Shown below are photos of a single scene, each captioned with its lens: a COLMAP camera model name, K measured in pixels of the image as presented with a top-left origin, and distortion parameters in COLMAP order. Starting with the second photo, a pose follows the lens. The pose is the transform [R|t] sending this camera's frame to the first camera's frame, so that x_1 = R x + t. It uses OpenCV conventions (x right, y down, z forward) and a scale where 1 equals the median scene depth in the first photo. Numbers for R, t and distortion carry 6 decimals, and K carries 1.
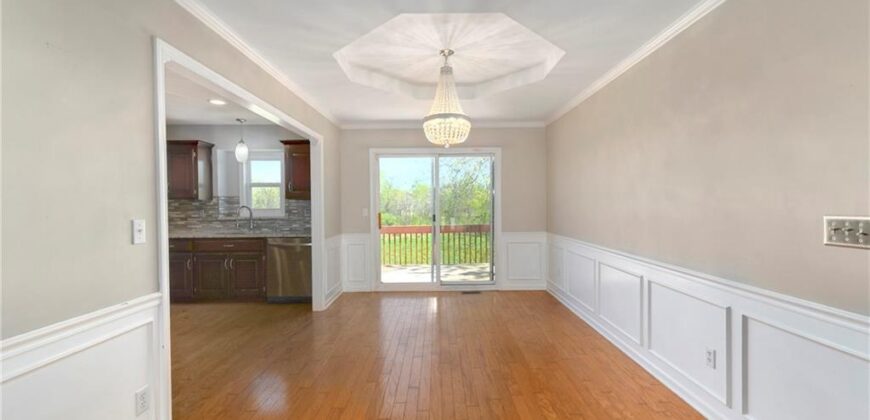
lens RADIAL K [[356.4, 0, 441.9], [0, 356.4, 208.8], [0, 0, 1]] dist [0.003497, 0.000140]
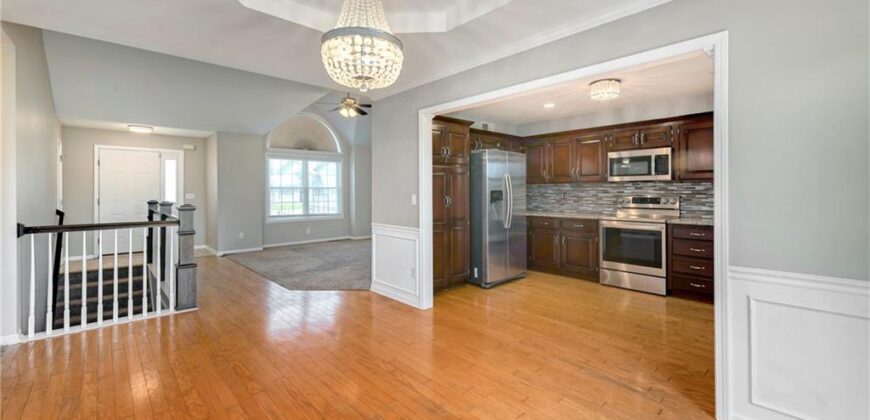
lens RADIAL K [[351.1, 0, 437.2], [0, 351.1, 194.3], [0, 0, 1]] dist [0.001039, -0.000071]
pose [[-0.742852, 0.016461, -0.669254, 0.193440], [0.000045, 0.999699, 0.024540, -0.009783], [0.669456, 0.018200, -0.742629, 0.942357]]
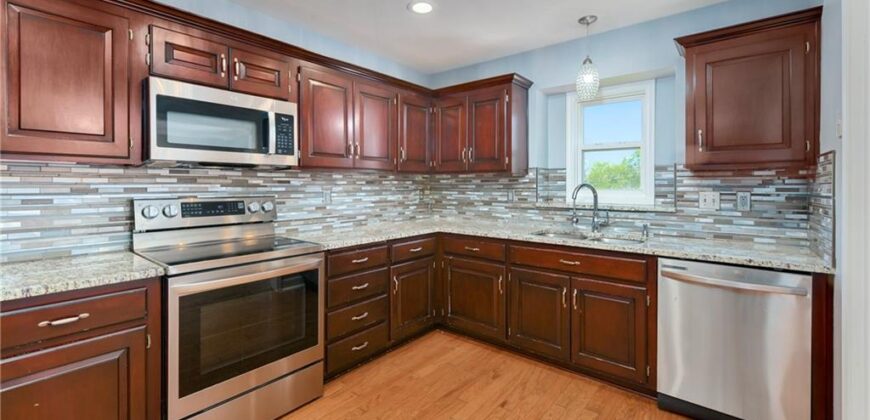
lens RADIAL K [[360.4, 0, 436.2], [0, 360.4, 187.6], [0, 0, 1]] dist [0.002322, 0.000139]
pose [[0.764347, 0.013463, -0.644665, -0.380375], [-0.016322, 0.999866, 0.001529, -0.000013], [0.644599, 0.009353, 0.764464, 0.446522]]
